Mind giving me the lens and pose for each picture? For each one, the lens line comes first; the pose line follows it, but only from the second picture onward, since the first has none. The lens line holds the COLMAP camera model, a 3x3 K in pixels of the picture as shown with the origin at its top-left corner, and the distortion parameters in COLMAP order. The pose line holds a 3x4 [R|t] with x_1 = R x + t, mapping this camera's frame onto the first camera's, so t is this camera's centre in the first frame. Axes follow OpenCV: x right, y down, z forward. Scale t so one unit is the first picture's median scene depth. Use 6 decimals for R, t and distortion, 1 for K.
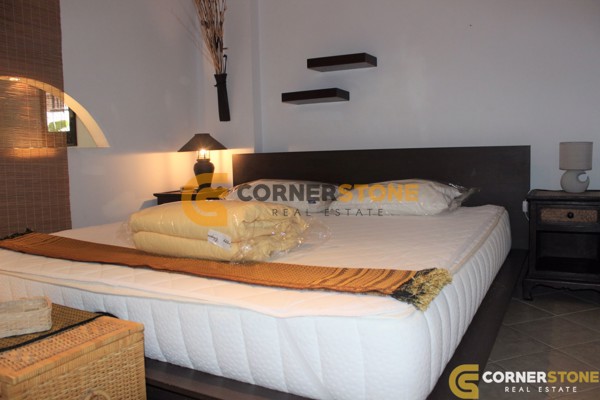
lens RADIAL K [[497.1, 0, 302.8], [0, 497.1, 207.3], [0, 0, 1]] dist [-0.166580, 0.139055]
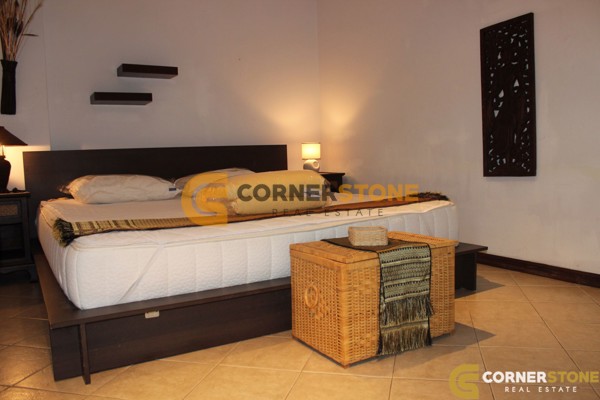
lens RADIAL K [[497.1, 0, 302.8], [0, 497.1, 207.3], [0, 0, 1]] dist [-0.166580, 0.139055]
pose [[0.520812, -0.075536, 0.850323, -0.642725], [0.102152, 0.994435, 0.025771, 0.025305], [-0.847538, 0.073441, 0.525629, 0.111776]]
